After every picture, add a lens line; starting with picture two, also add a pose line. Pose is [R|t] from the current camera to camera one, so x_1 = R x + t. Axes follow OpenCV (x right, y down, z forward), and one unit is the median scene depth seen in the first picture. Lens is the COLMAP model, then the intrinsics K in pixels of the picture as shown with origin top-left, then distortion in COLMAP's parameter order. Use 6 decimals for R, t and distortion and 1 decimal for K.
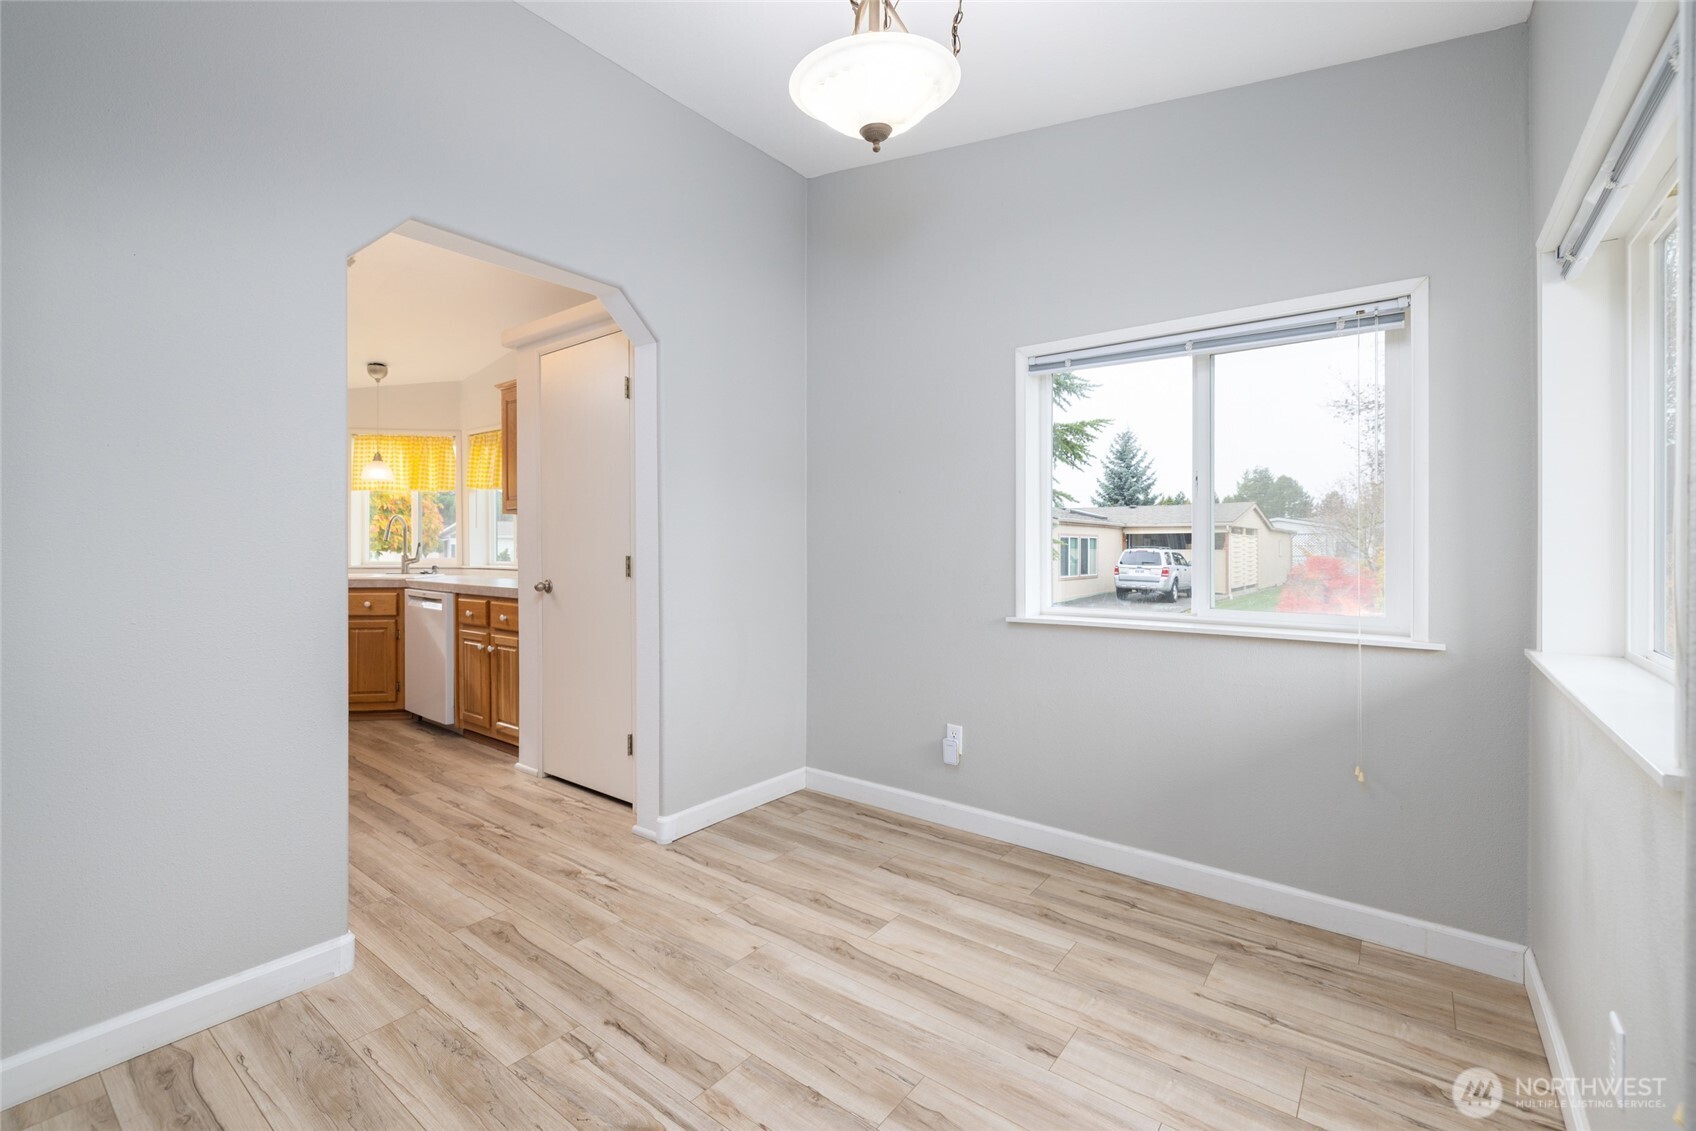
lens RADIAL K [[716.6, 0, 852.4], [0, 716.6, 558.3], [0, 0, 1]] dist [0.000336, -0.000081]
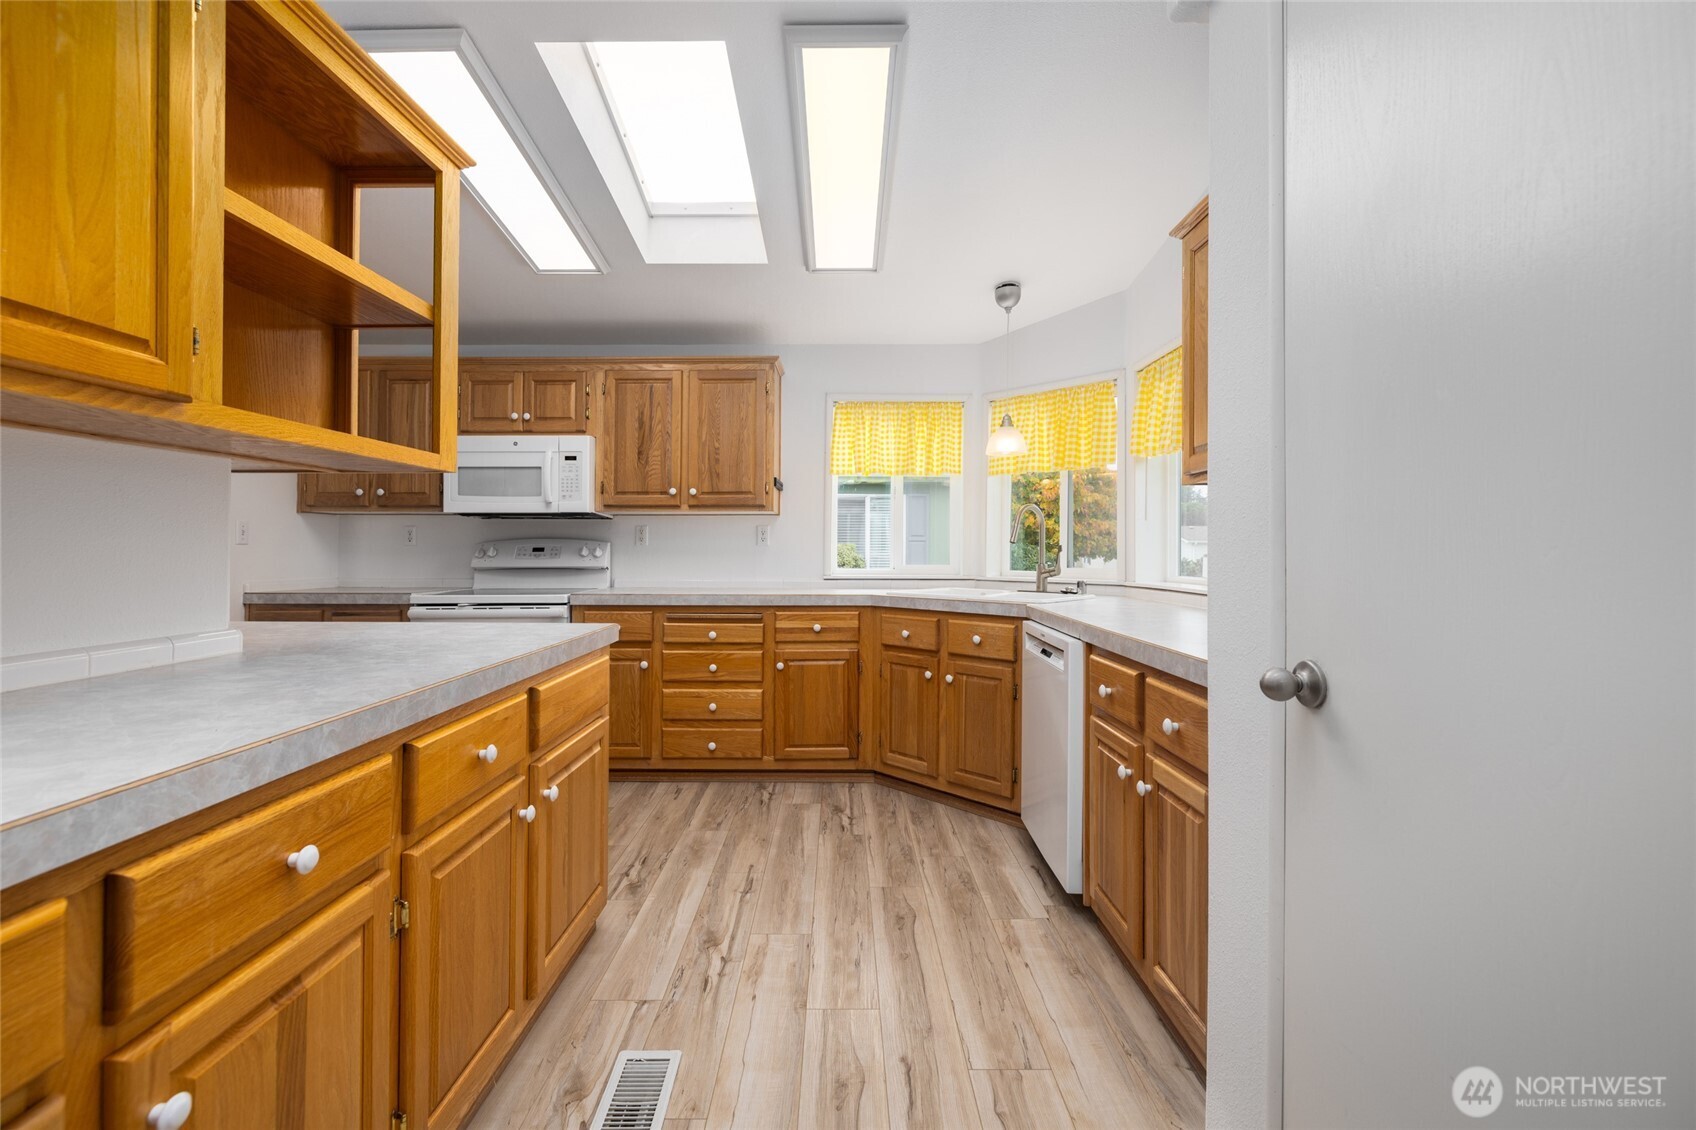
lens RADIAL K [[716.6, 0, 840.1], [0, 716.6, 555.0], [0, 0, 1]] dist [0.000336, -0.000081]
pose [[0.605539, 0.004970, -0.795800, -0.277904], [-0.014178, 0.999889, -0.004544, -0.010013], [0.795689, 0.014035, 0.605543, 0.602893]]
